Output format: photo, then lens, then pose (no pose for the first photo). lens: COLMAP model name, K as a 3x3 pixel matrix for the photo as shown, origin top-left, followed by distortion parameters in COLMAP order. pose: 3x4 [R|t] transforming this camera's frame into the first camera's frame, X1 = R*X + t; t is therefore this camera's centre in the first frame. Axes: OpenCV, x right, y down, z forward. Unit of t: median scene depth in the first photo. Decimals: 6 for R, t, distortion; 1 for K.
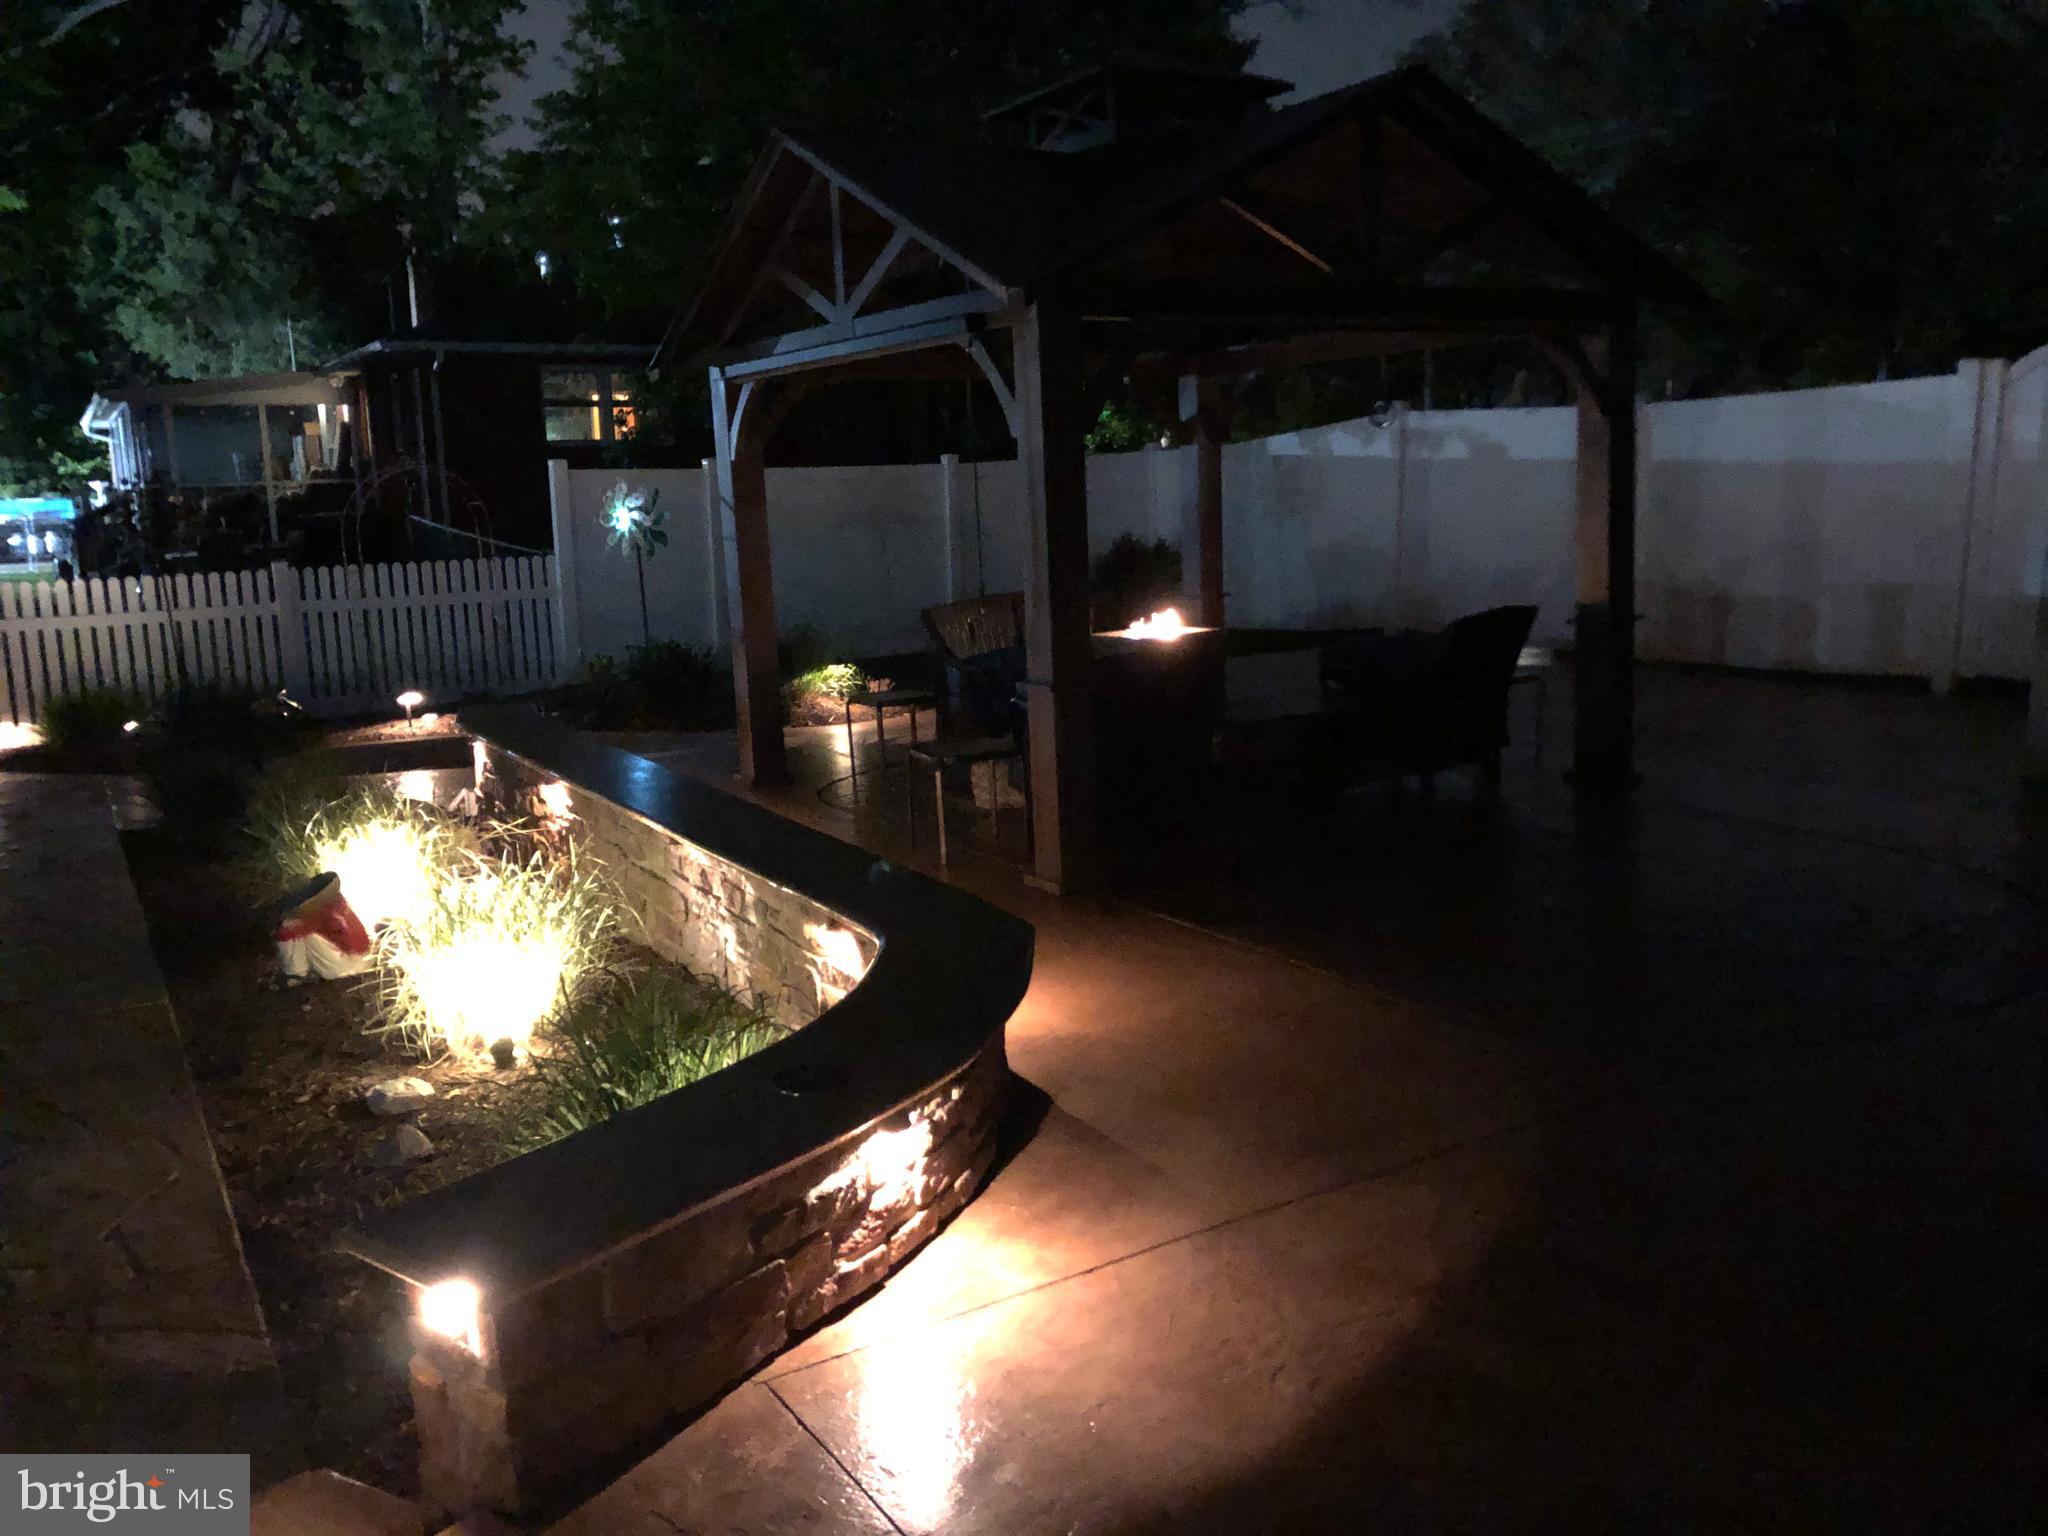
lens RADIAL K [[1646.4, 0, 1040.2], [0, 1646.4, 770.6], [0, 0, 1]] dist [0.031798, -0.046427]
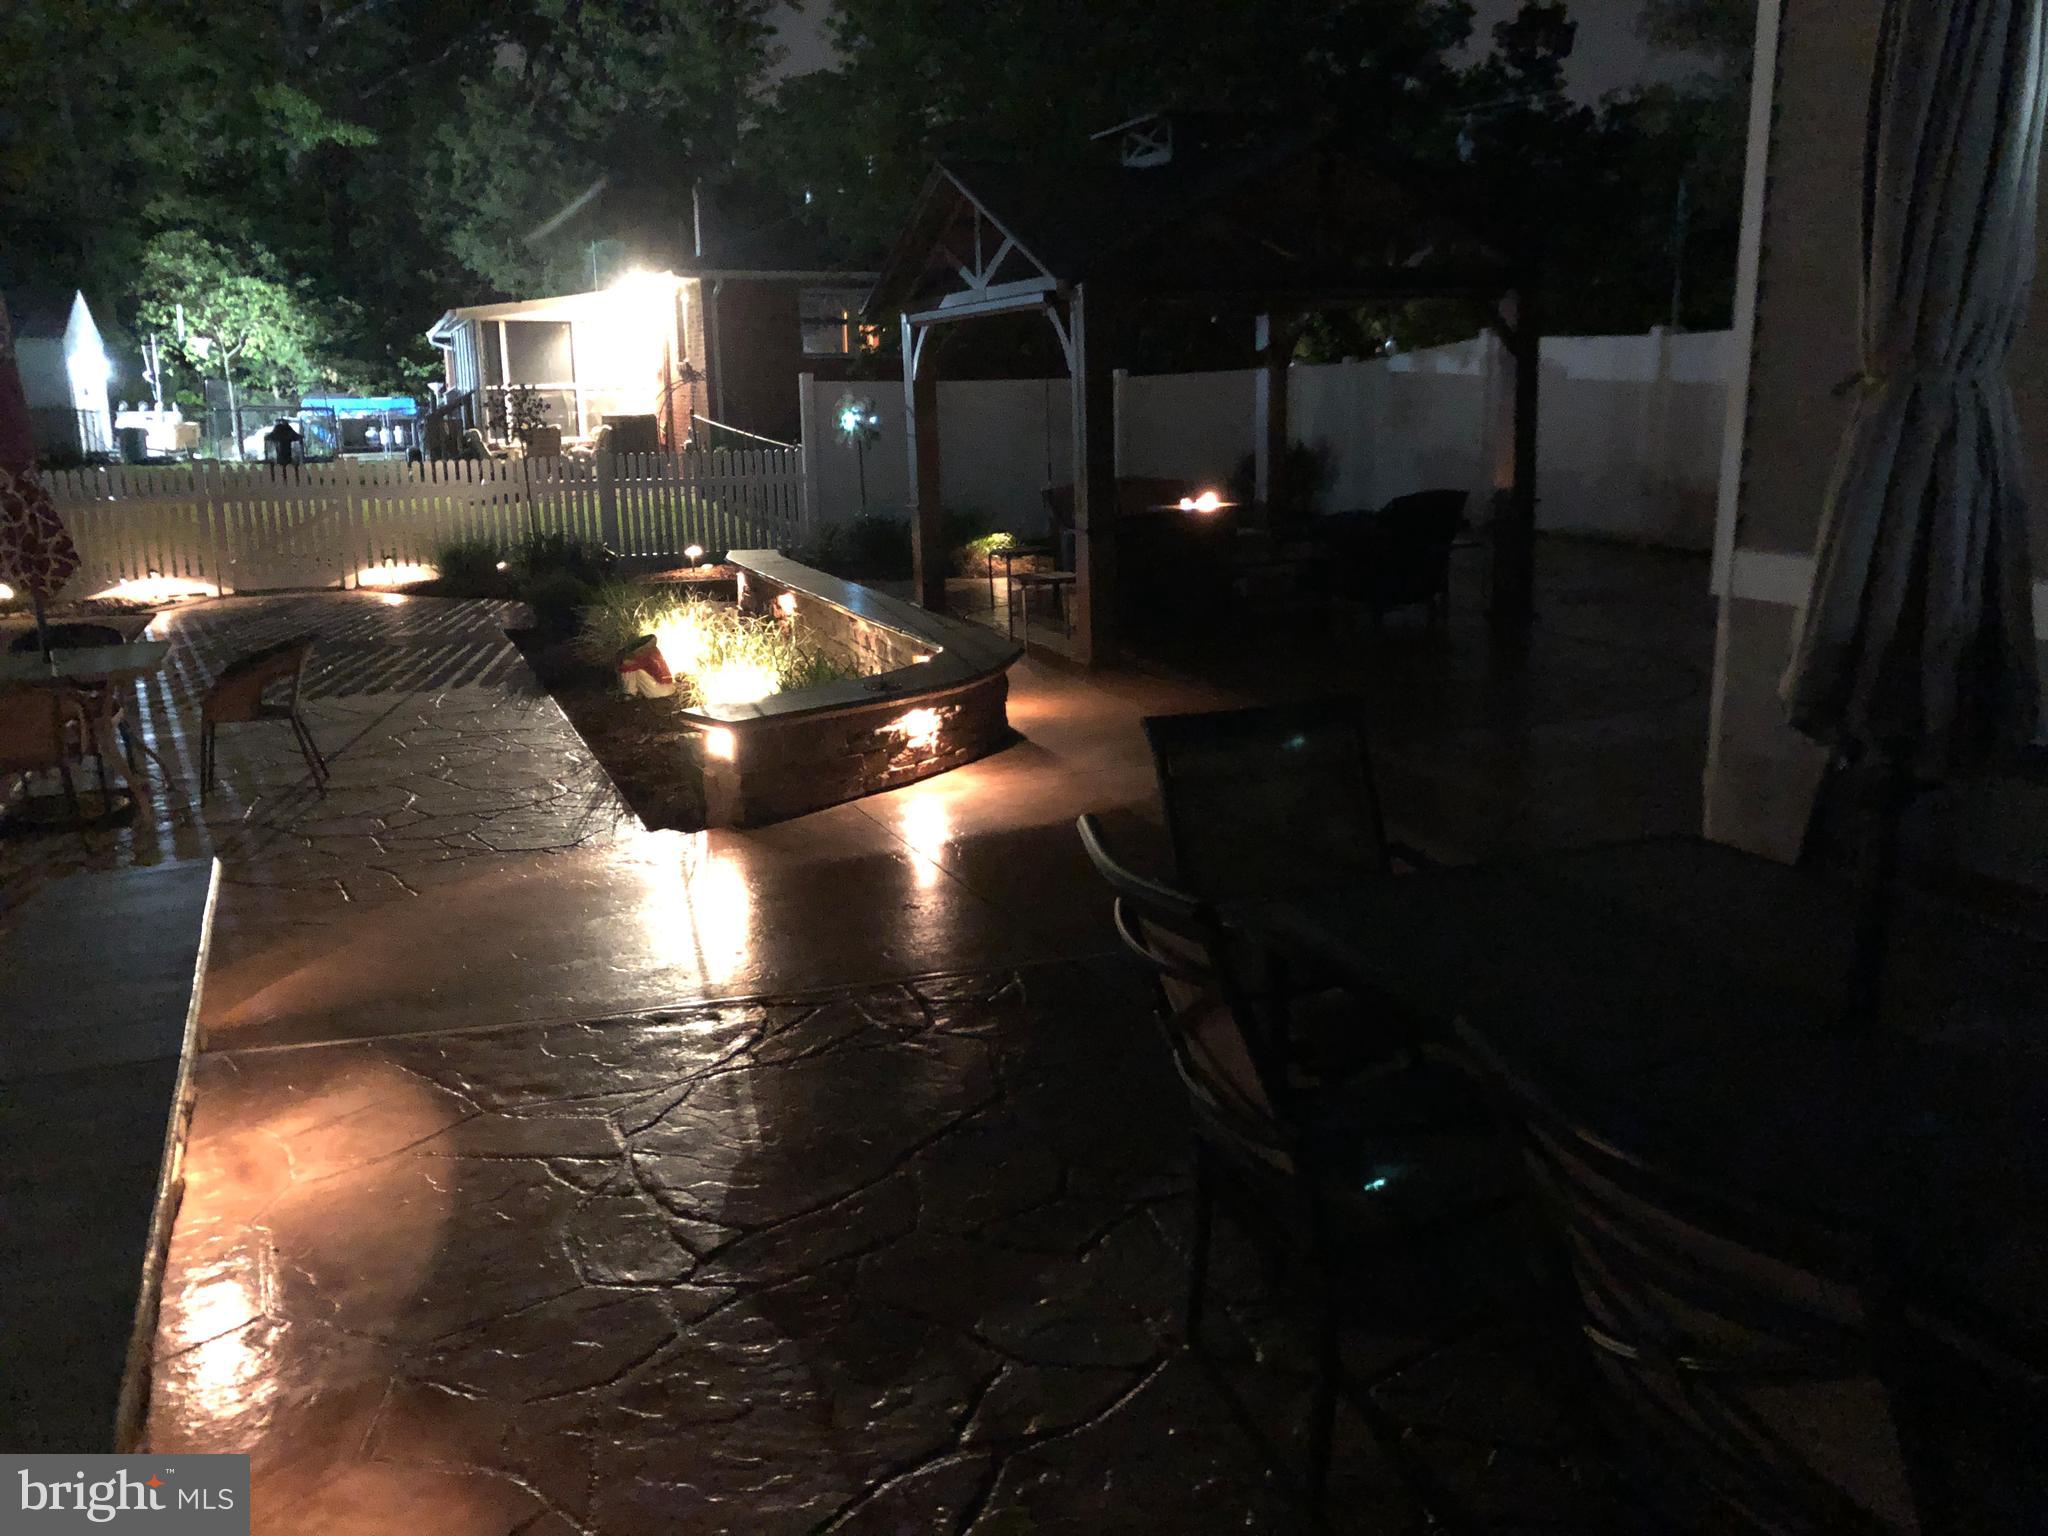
lens RADIAL K [[1646.4, 0, 1011.9], [0, 1646.4, 764.3], [0, 0, 1]] dist [0.031798, -0.046427]
pose [[0.985673, 0.046467, -0.162142, 0.106246], [-0.038075, 0.997788, 0.054485, 0.047078], [0.164316, -0.047531, 0.985262, -0.304411]]
